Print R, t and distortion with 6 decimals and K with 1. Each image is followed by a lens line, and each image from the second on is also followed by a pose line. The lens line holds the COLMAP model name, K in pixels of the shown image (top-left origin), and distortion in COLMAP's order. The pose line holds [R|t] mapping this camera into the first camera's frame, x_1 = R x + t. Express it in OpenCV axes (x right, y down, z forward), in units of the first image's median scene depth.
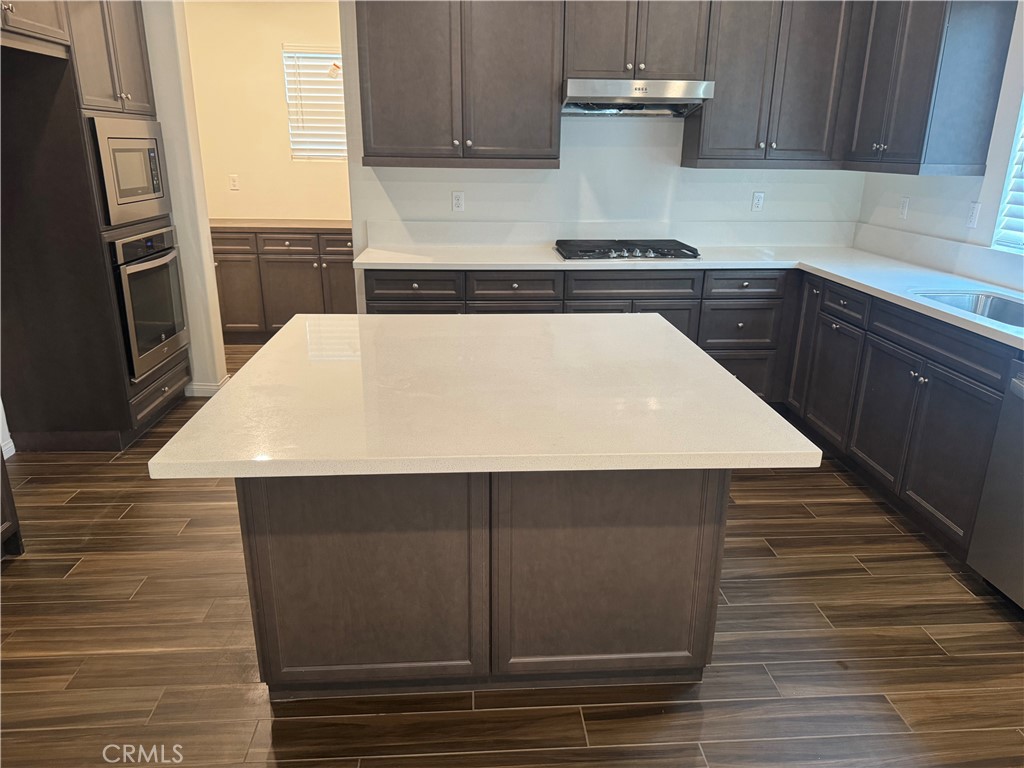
lens RADIAL K [[725.4, 0, 514.3], [0, 725.4, 389.6], [0, 0, 1]] dist [0.005103, -0.007675]
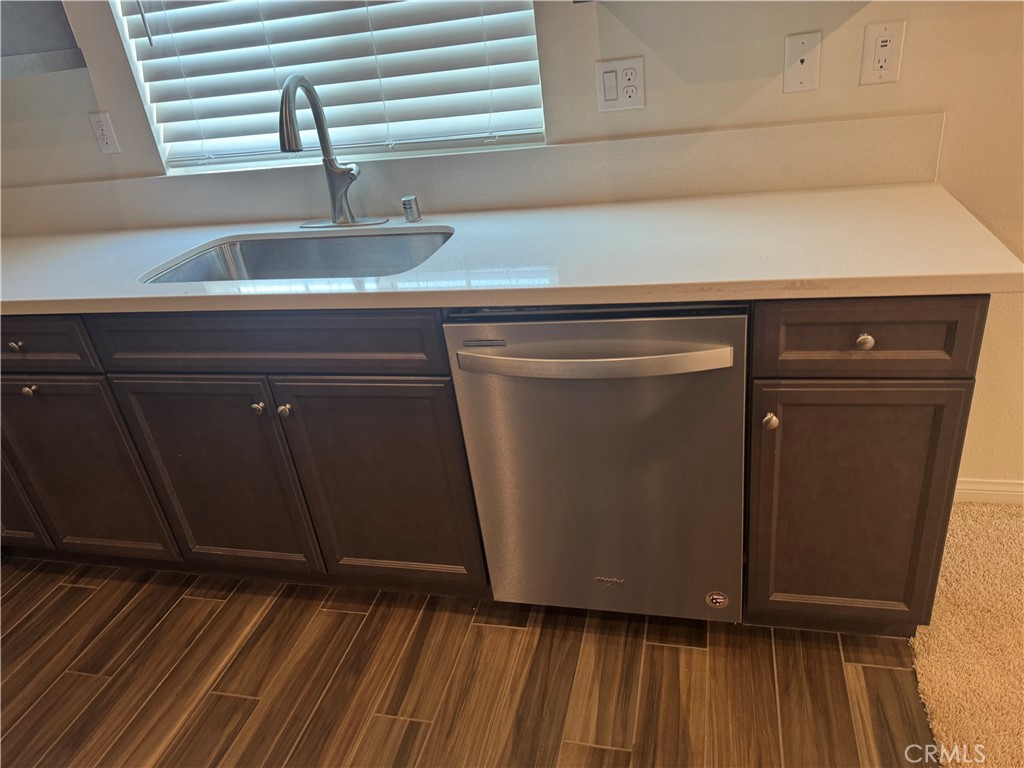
lens RADIAL K [[725.4, 0, 514.3], [0, 725.4, 389.6], [0, 0, 1]] dist [0.005103, -0.007675]
pose [[0.297891, -0.490095, 0.819188, 0.125019], [0.416187, 0.838973, 0.350588, -0.135258], [-0.859098, 0.236498, 0.453894, 0.494621]]
